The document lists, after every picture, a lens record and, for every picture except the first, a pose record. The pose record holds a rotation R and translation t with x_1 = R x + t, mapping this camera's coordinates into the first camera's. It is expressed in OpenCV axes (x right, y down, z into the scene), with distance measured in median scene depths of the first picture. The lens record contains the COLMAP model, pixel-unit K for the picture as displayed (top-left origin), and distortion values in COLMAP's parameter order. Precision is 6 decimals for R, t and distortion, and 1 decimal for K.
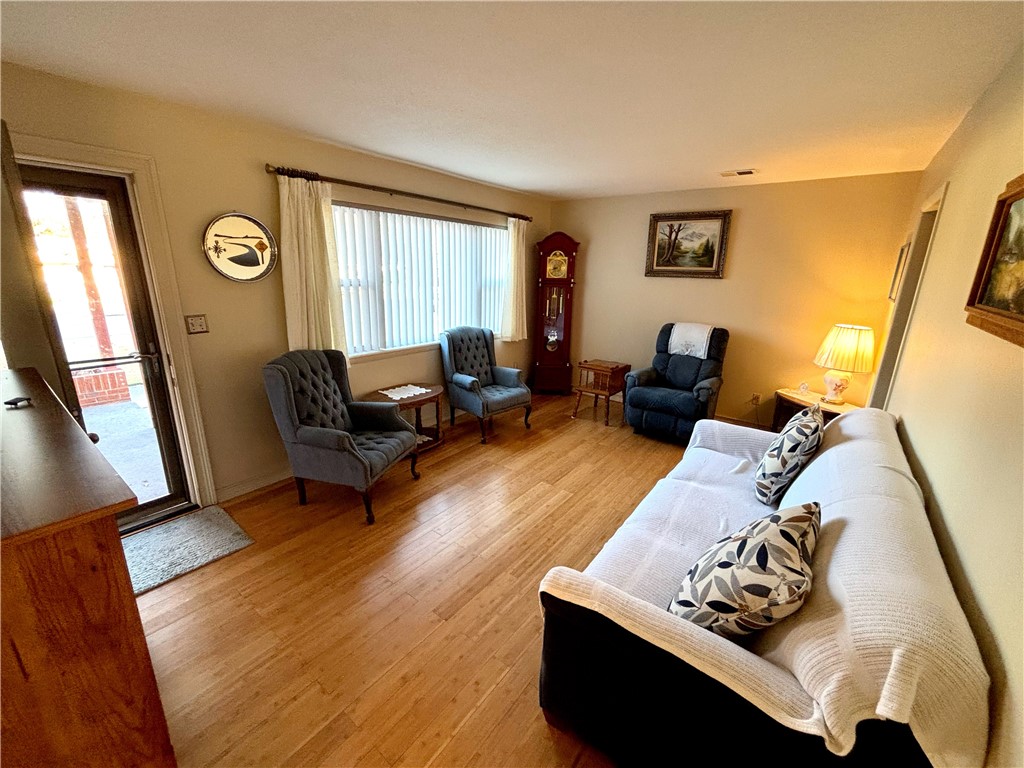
lens RADIAL K [[414.6, 0, 512.0], [0, 414.6, 384.0], [0, 0, 1]] dist [-0.002673, -0.000253]
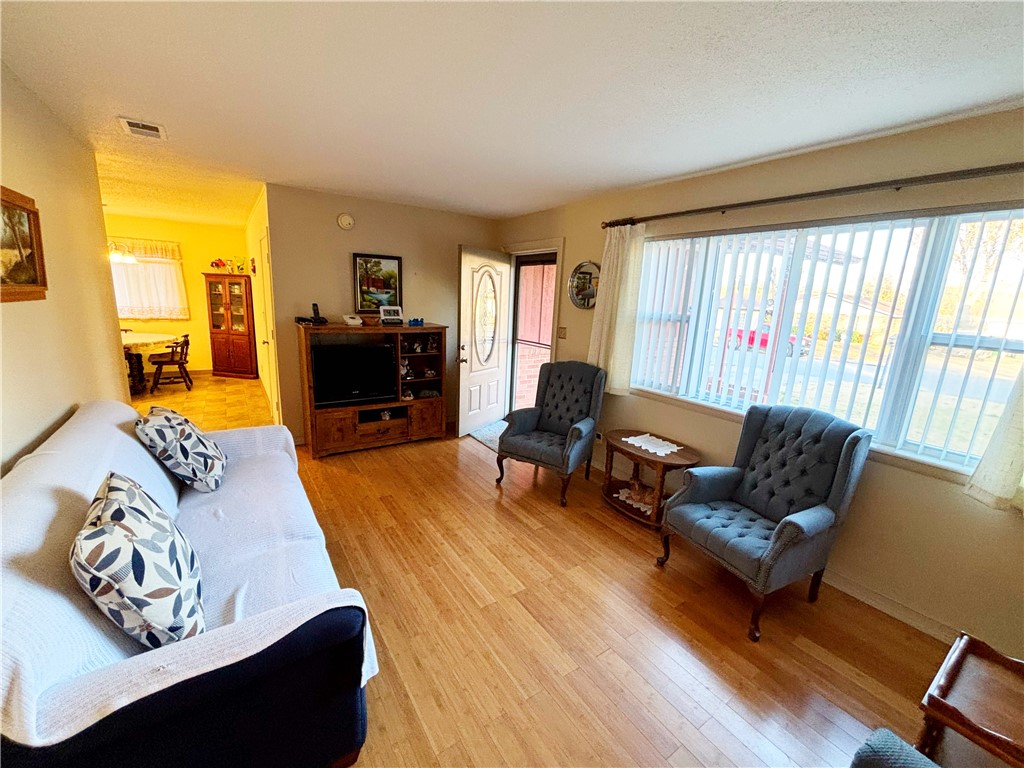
lens RADIAL K [[416.1, 0, 512.0], [0, 416.1, 384.0], [0, 0, 1]] dist [0.001384, -0.000039]
pose [[-0.313782, 0.169843, -0.934181, 0.624435], [-0.296511, 0.917139, 0.266340, -0.243517], [0.902010, 0.360568, -0.237421, 0.923440]]
